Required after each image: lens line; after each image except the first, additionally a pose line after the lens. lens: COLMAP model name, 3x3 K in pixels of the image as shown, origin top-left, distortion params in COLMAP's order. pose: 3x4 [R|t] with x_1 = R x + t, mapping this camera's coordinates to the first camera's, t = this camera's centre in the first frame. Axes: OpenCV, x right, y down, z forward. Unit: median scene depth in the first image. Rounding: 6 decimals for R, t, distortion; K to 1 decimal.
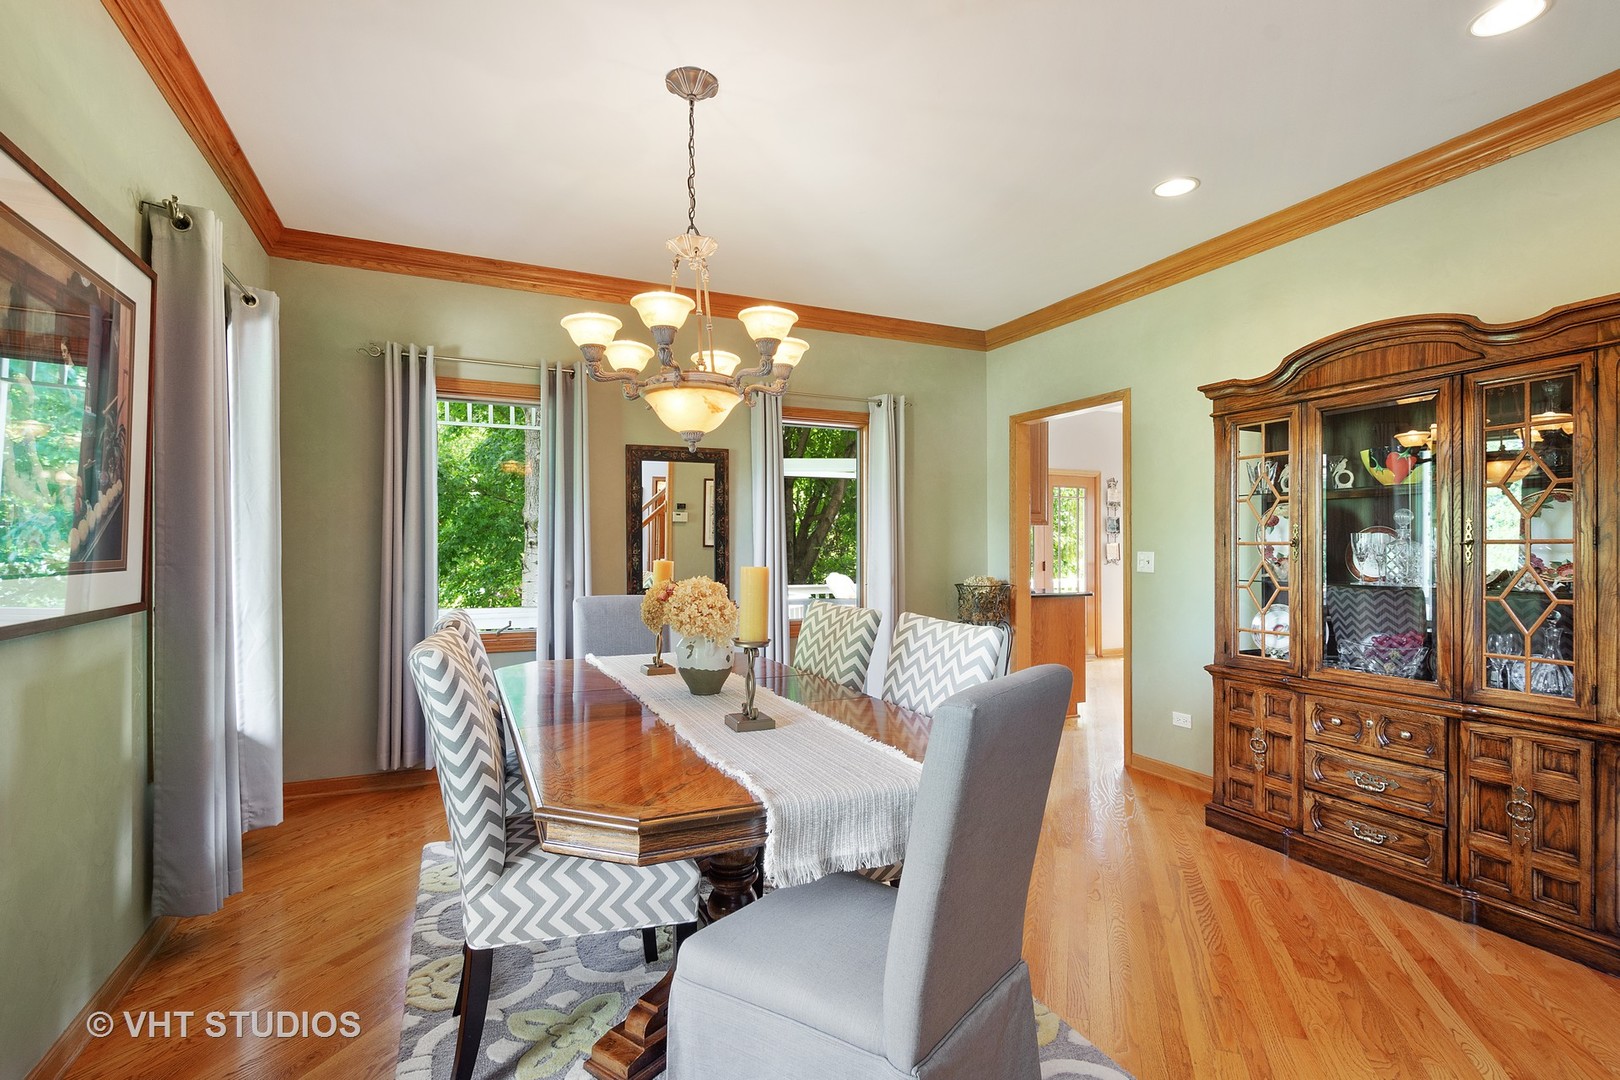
lens RADIAL K [[759.4, 0, 809.1], [0, 759.4, 538.2], [0, 0, 1]] dist [-0.005946, -0.001550]
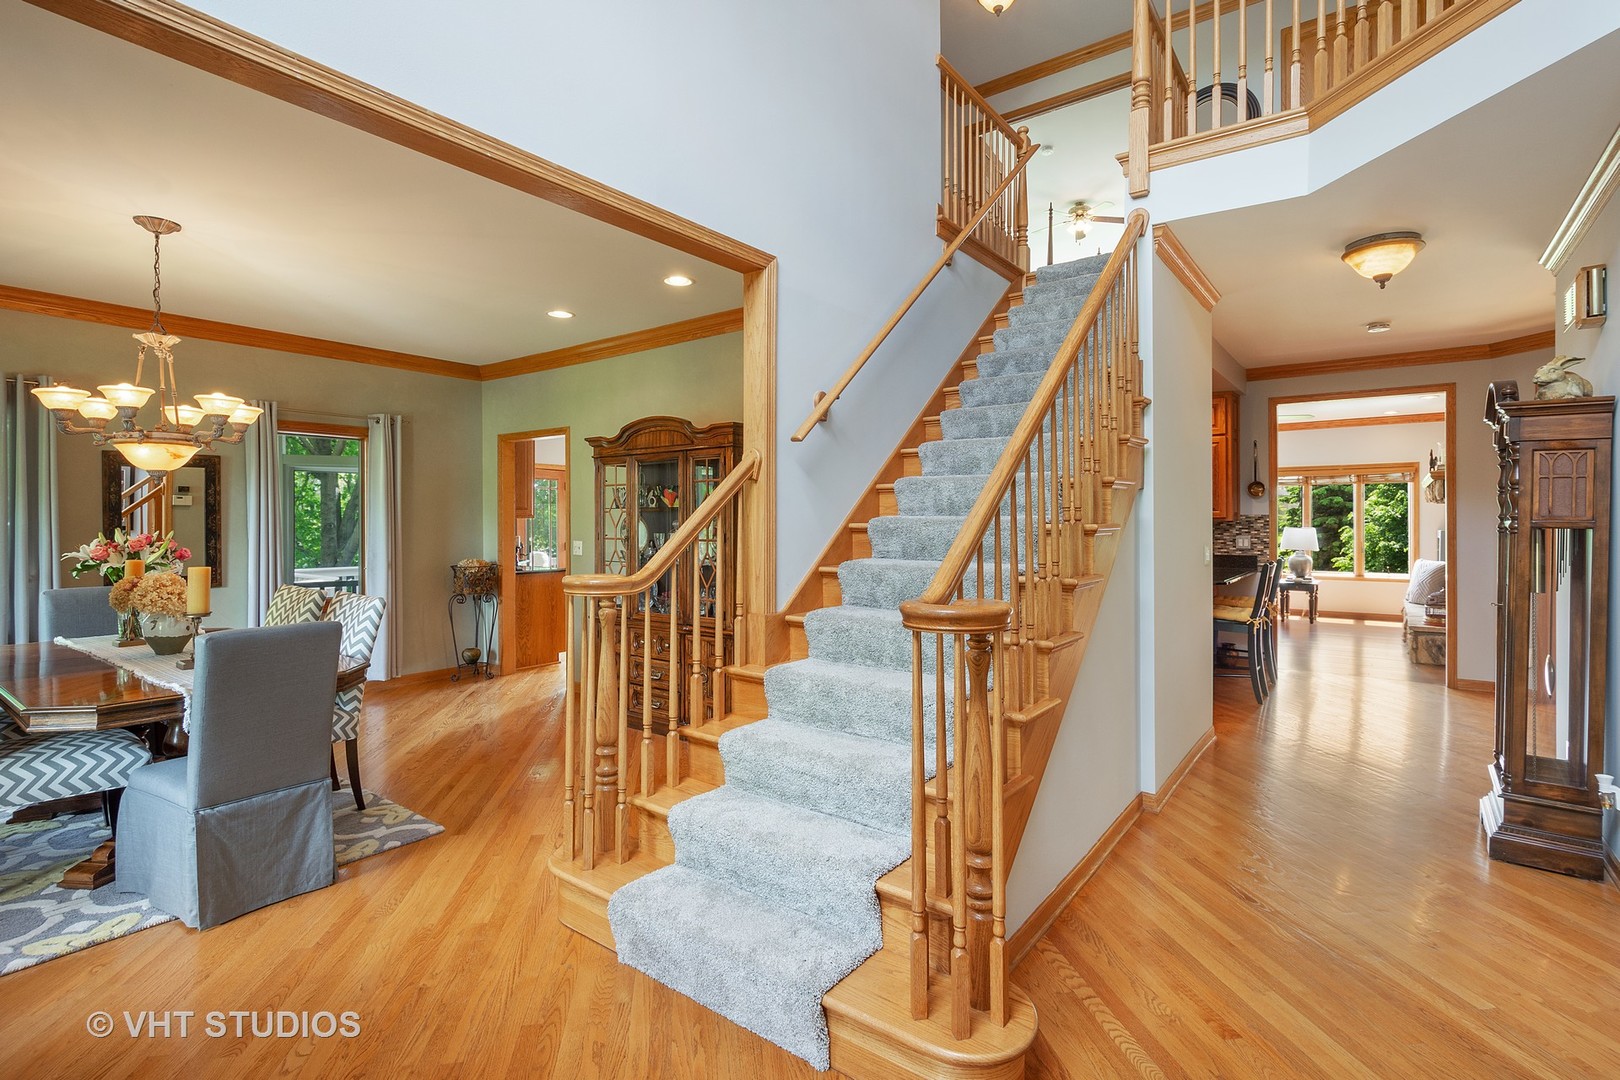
lens RADIAL K [[759.4, 0, 823.8], [0, 759.4, 515.1], [0, 0, 1]] dist [-0.005946, -0.001550]
pose [[0.869968, 0.001976, 0.493104, 0.181685], [-0.005367, 0.999971, 0.005462, -0.055265], [-0.493078, -0.007398, 0.869953, -0.652343]]
